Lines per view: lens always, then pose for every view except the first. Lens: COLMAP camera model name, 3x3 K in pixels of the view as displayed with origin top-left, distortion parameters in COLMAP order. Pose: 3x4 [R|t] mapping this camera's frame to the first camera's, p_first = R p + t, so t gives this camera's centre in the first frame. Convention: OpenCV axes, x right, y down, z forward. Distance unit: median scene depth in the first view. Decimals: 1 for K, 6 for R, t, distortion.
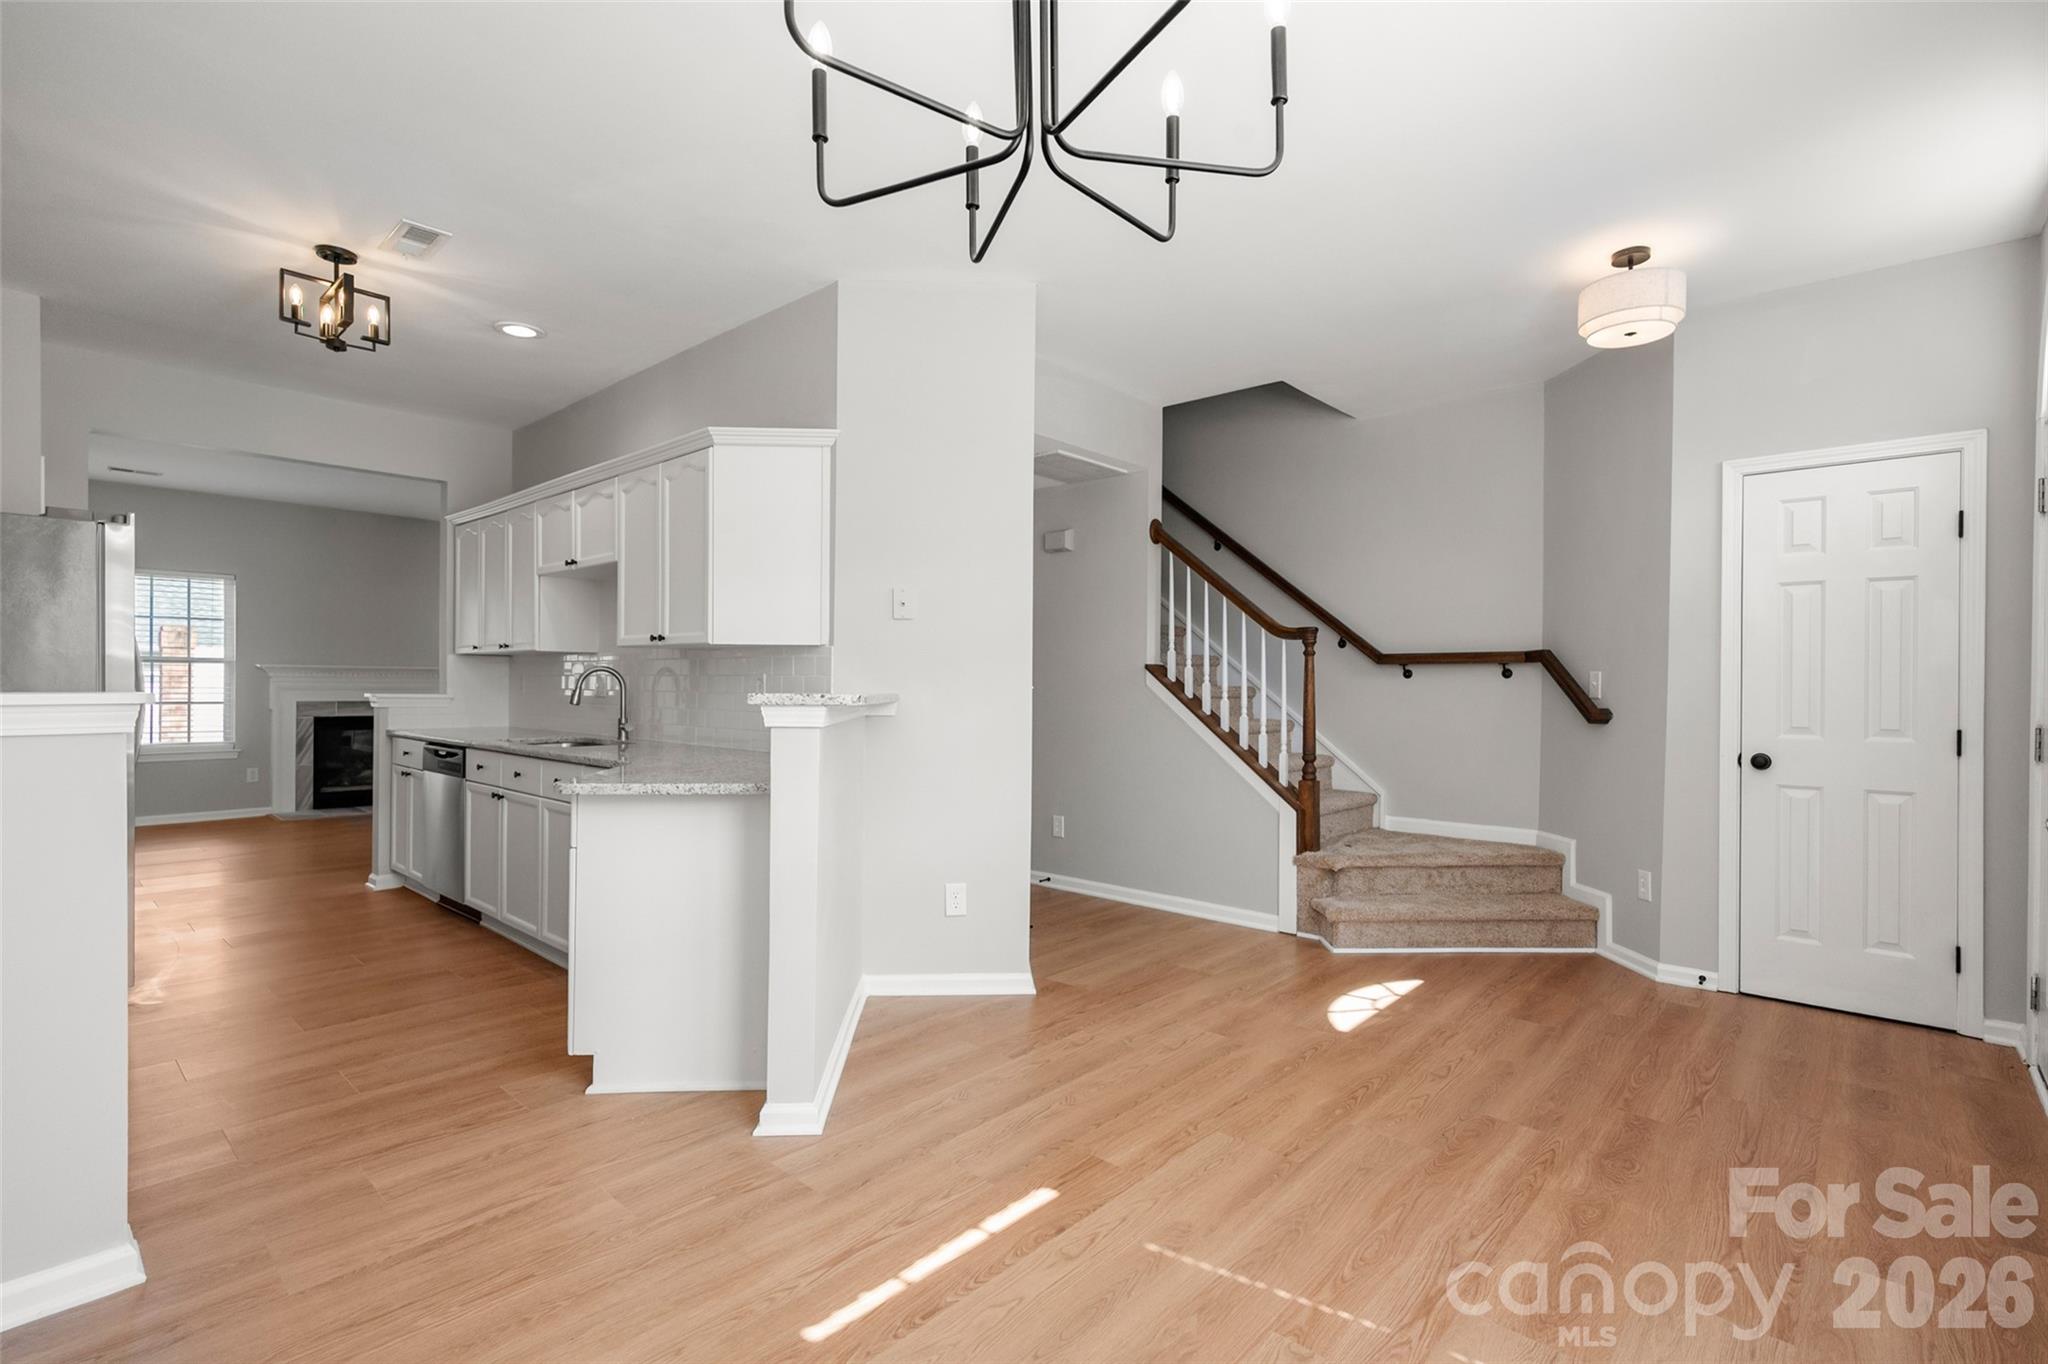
lens RADIAL K [[941.6, 0, 1024.0], [0, 941.6, 682.0], [0, 0, 1]] dist [0.003721, 0.000950]
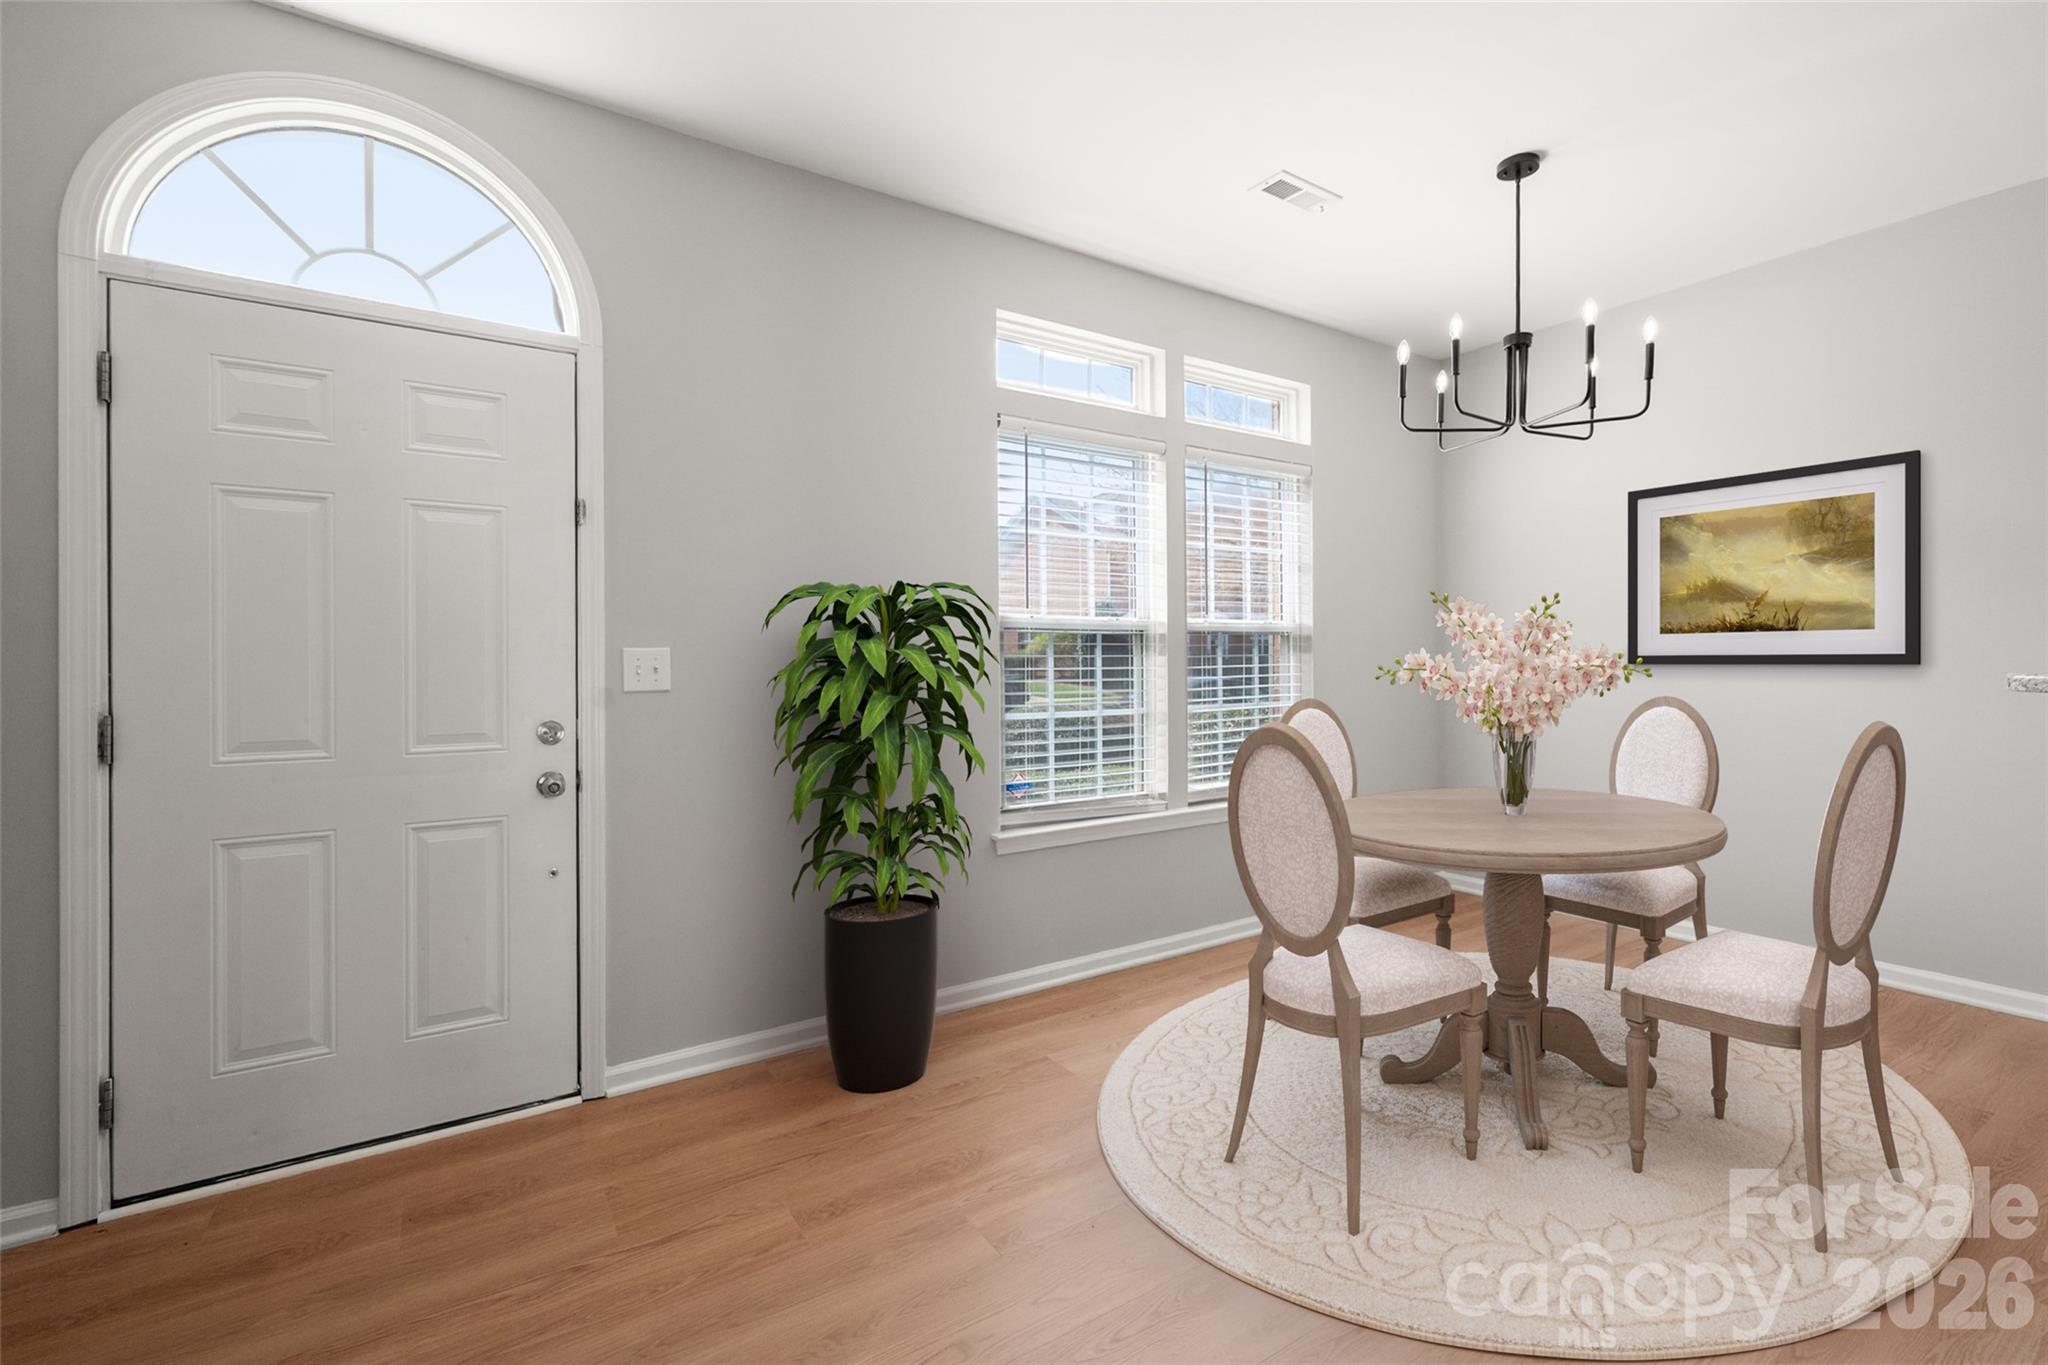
lens RADIAL K [[911.3, 0, 1033.8], [0, 911.3, 663.4], [0, 0, 1]] dist [0.001266, -0.000151]
pose [[-0.971376, -0.004977, 0.237493, 0.217150], [-0.003961, 0.999981, 0.004757, 0.004105], [-0.237512, 0.003680, -0.971378, 1.216902]]
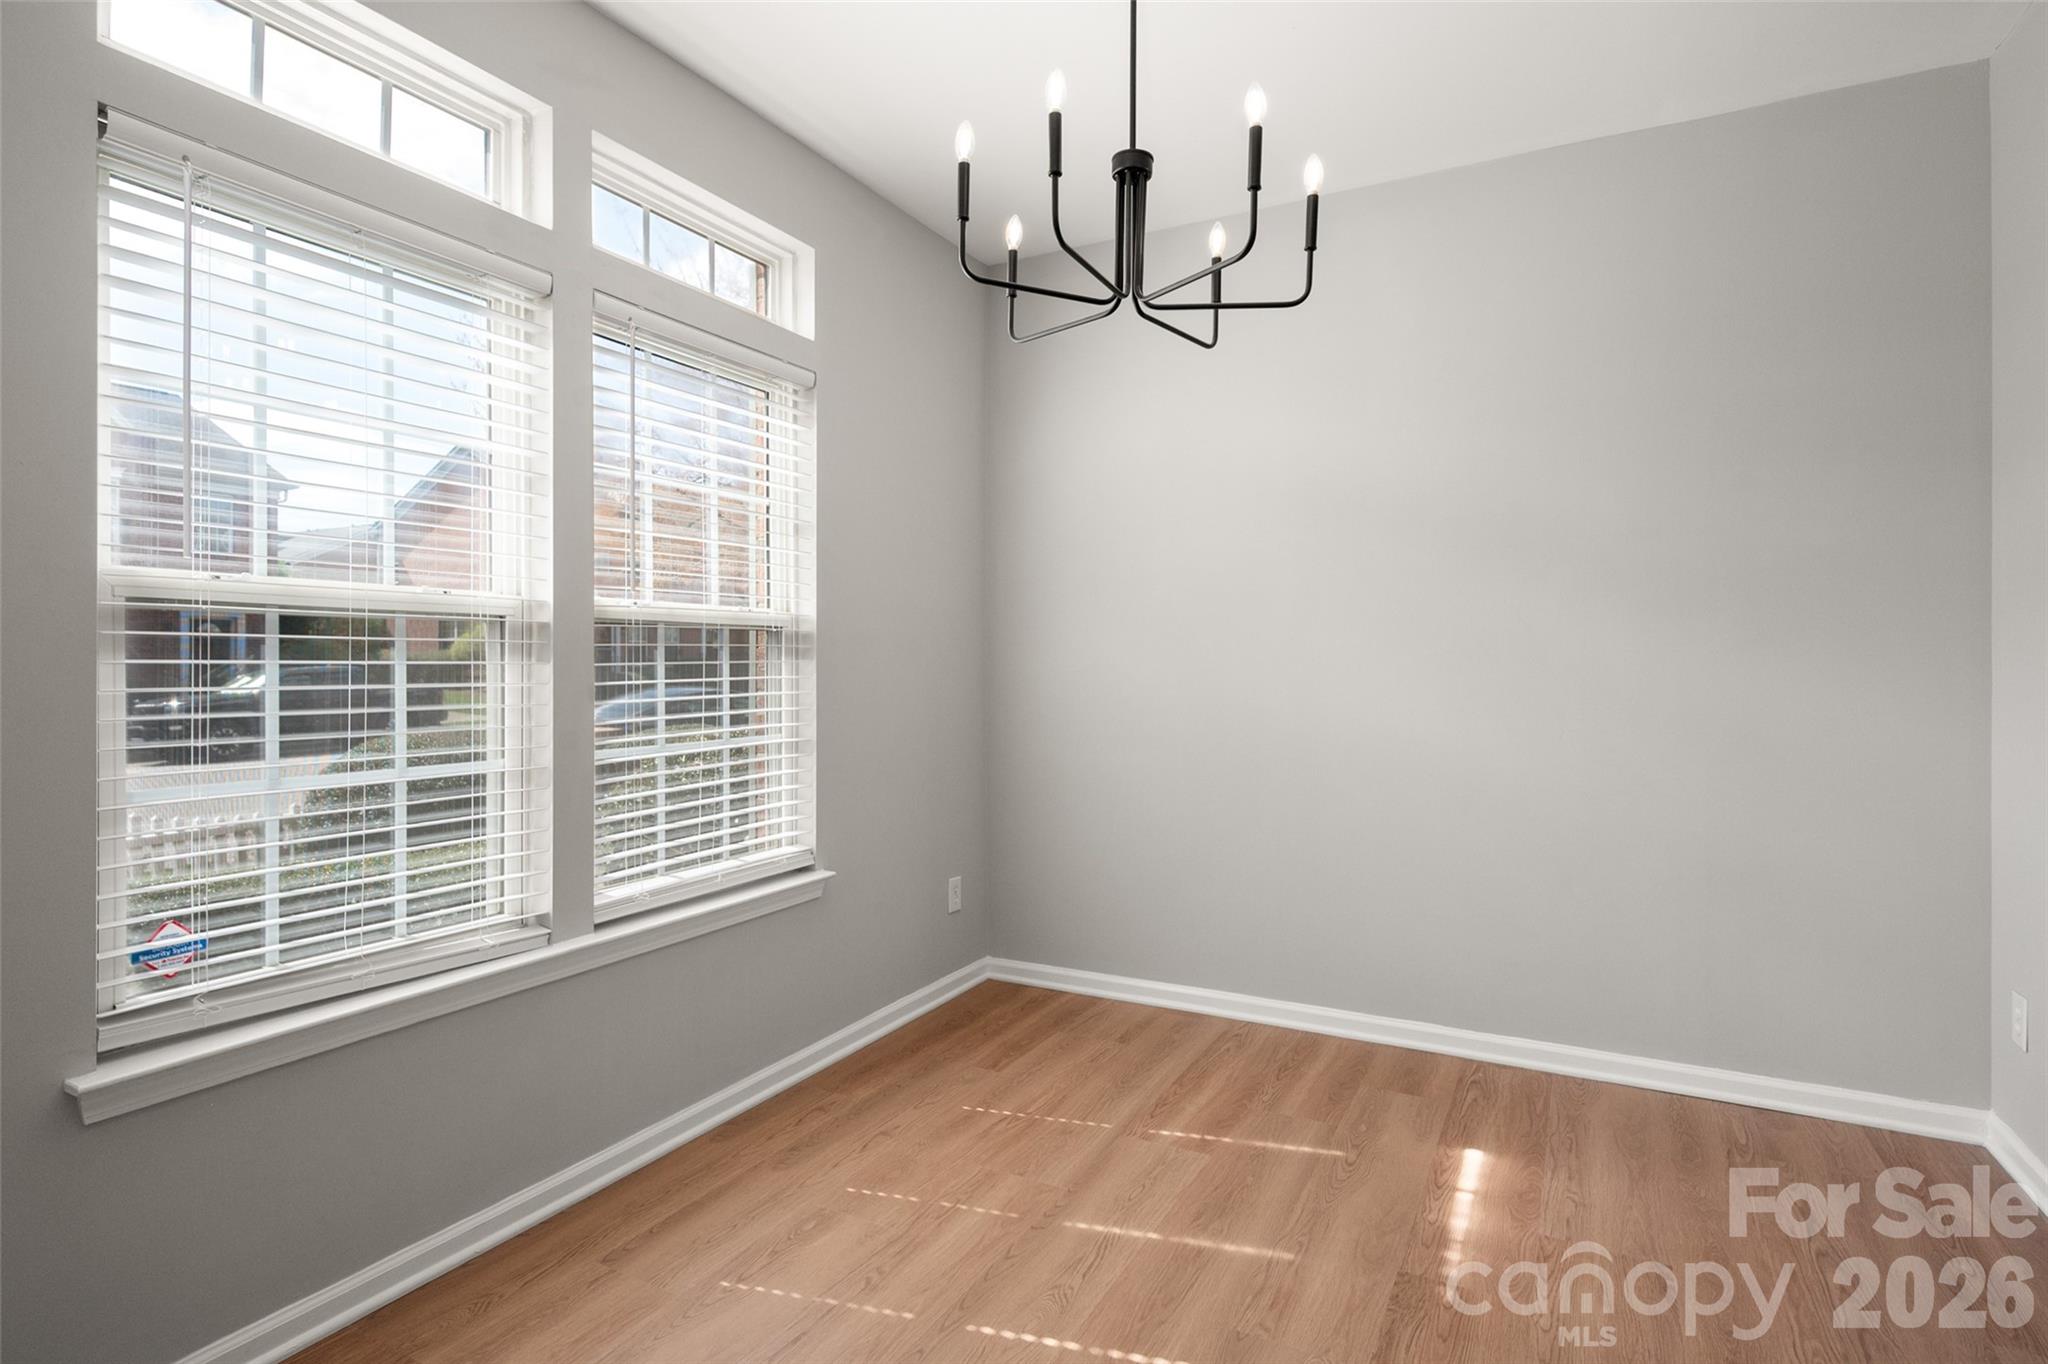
lens RADIAL K [[1039.9, 0, 1043.2], [0, 1039.9, 670.4], [0, 0, 1]] dist [0.000713, -0.000001]
pose [[-0.966186, -0.009010, -0.257690, 0.188246], [-0.010170, 0.999943, 0.003170, -0.000797], [0.257647, 0.005684, -0.966222, 0.885283]]
